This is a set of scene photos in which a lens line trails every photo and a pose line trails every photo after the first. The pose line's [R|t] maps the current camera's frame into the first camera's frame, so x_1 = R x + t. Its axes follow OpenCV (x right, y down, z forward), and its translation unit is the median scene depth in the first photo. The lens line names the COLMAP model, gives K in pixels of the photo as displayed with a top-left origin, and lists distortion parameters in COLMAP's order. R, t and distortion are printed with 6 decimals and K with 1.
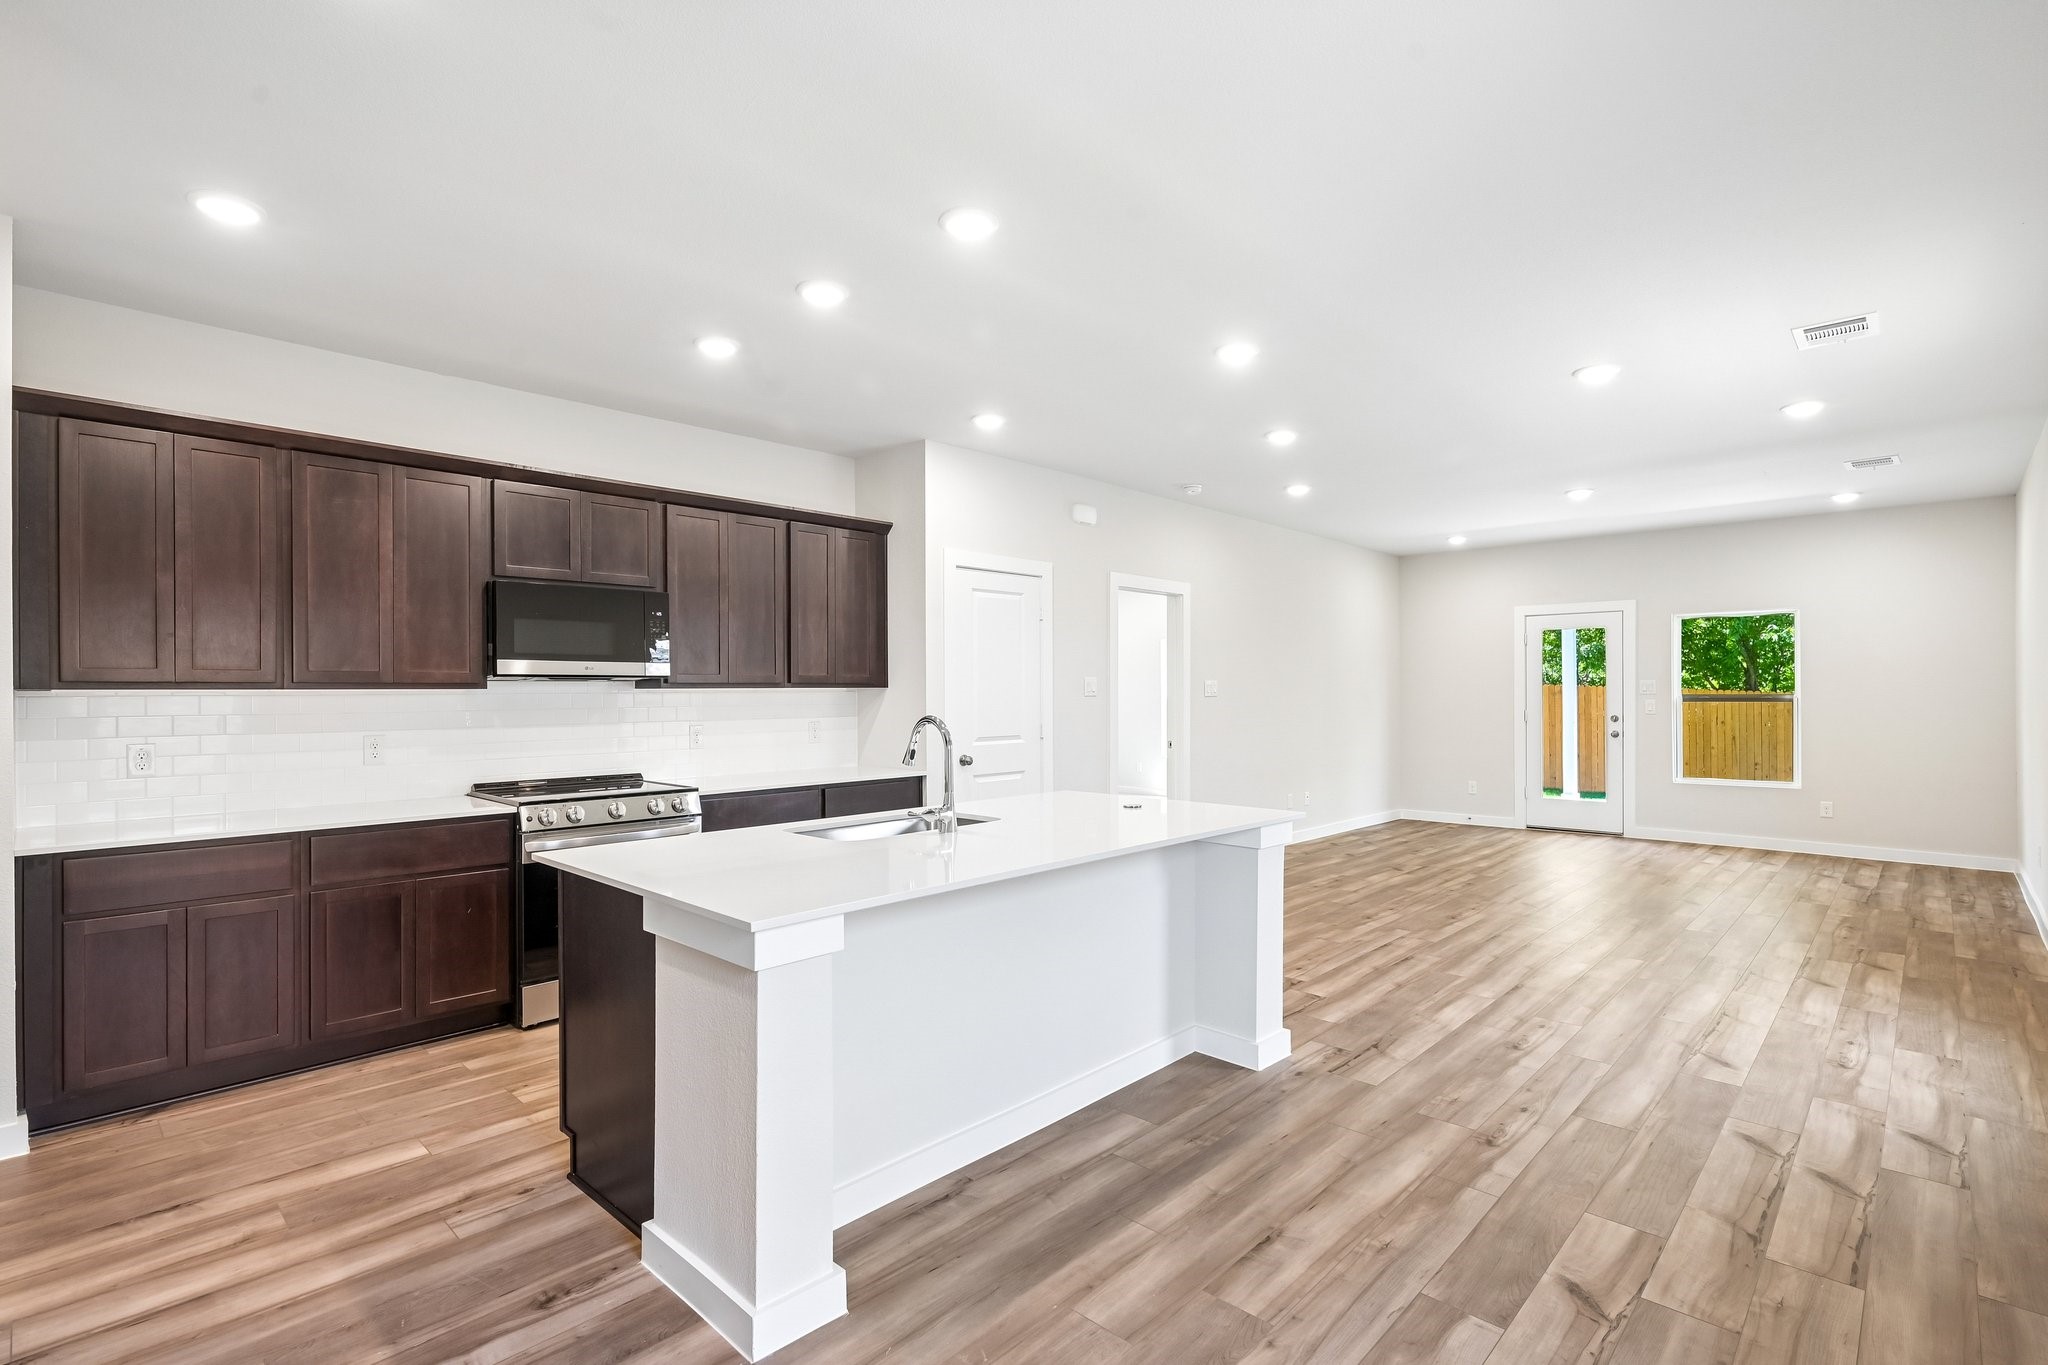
lens RADIAL K [[956.2, 0, 1026.8], [0, 956.2, 688.9], [0, 0, 1]] dist [0.002947, 0.000629]
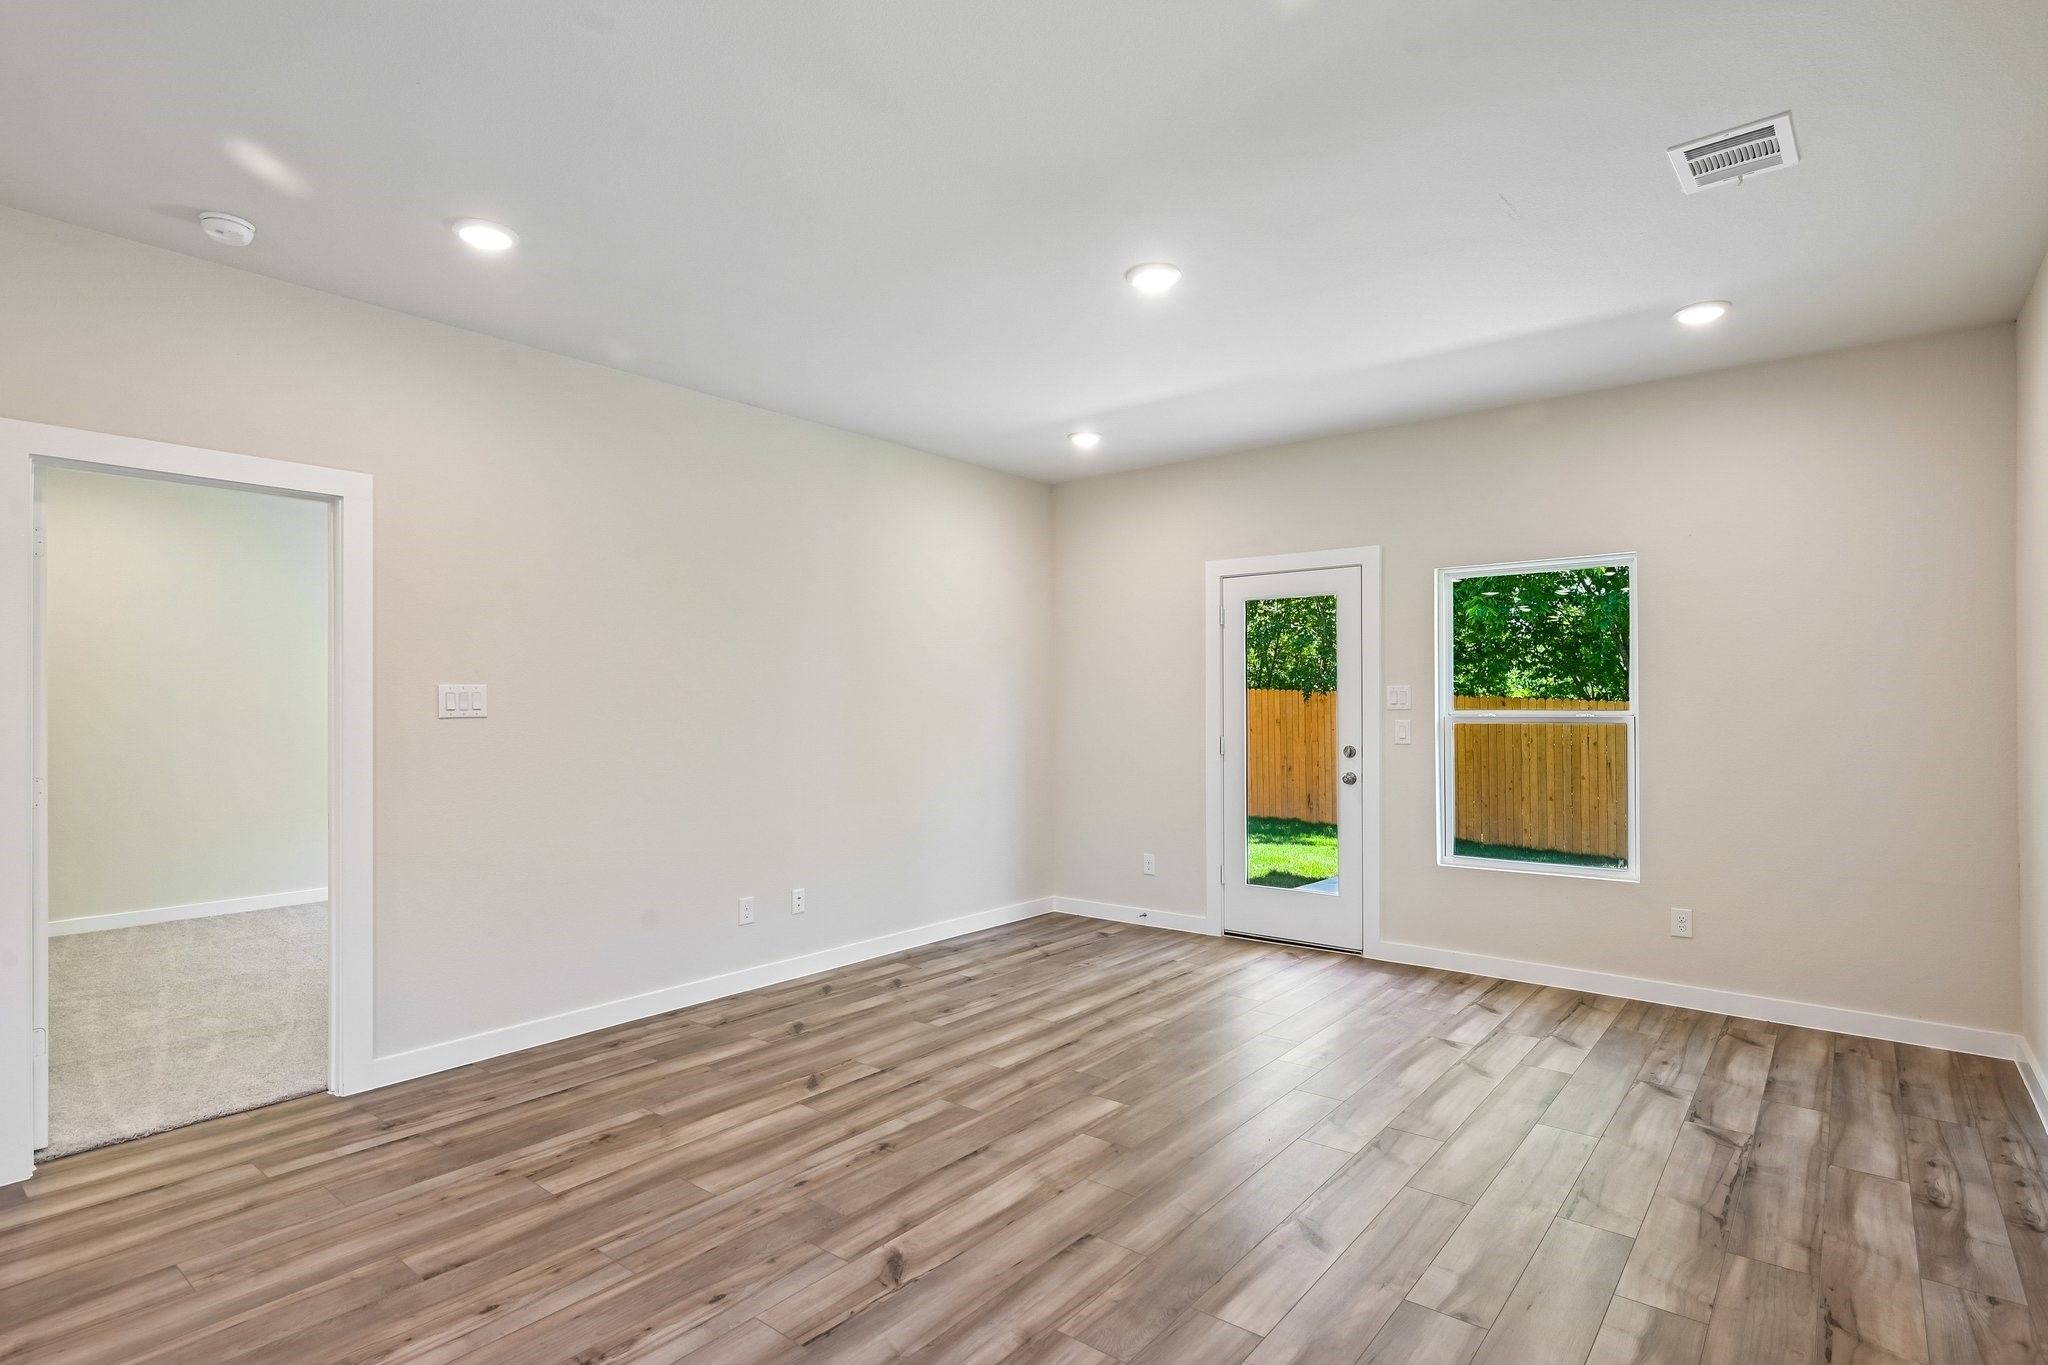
lens RADIAL K [[1043.3, 0, 1022.4], [0, 1043.3, 696.0], [0, 0, 1]] dist [0.016633, 0.000333]
pose [[0.996822, -0.000350, 0.079660, 0.546292], [0.000330, 1.000000, 0.000274, -0.003901], [-0.079660, -0.000246, 0.996822, 0.574811]]
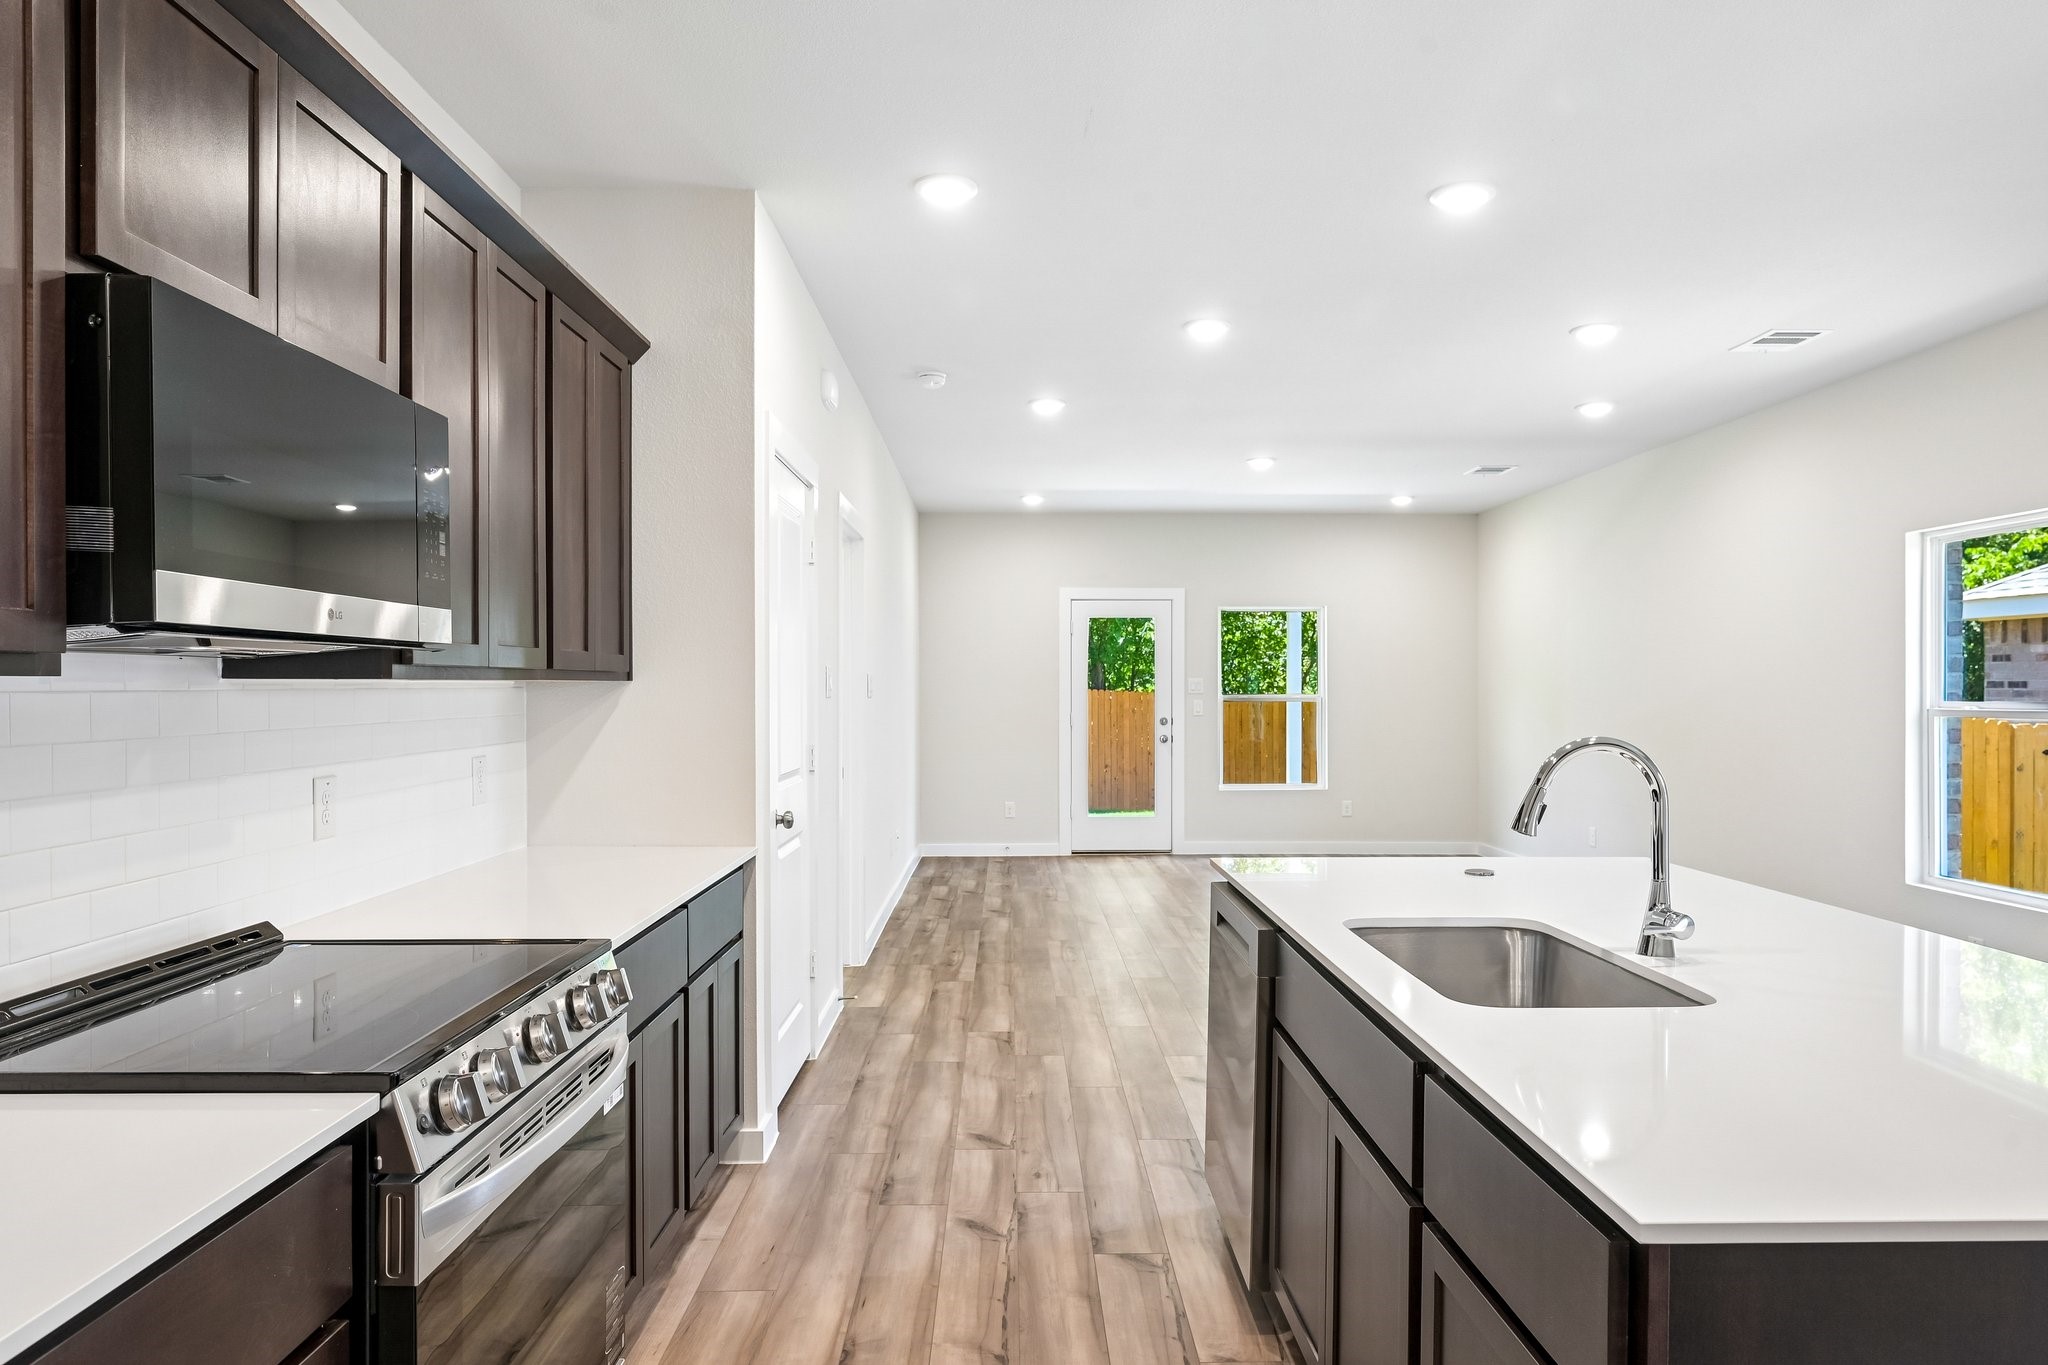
lens RADIAL K [[1252.0, 0, 1035.3], [0, 1252.0, 693.4], [0, 0, 1]] dist [-0.038203, 0.001305]
pose [[0.706594, -0.001190, 0.707618, -0.429714], [-0.002077, 0.999991, 0.003755, 0.002060], [-0.707616, -0.004123, 0.706585, 0.397865]]
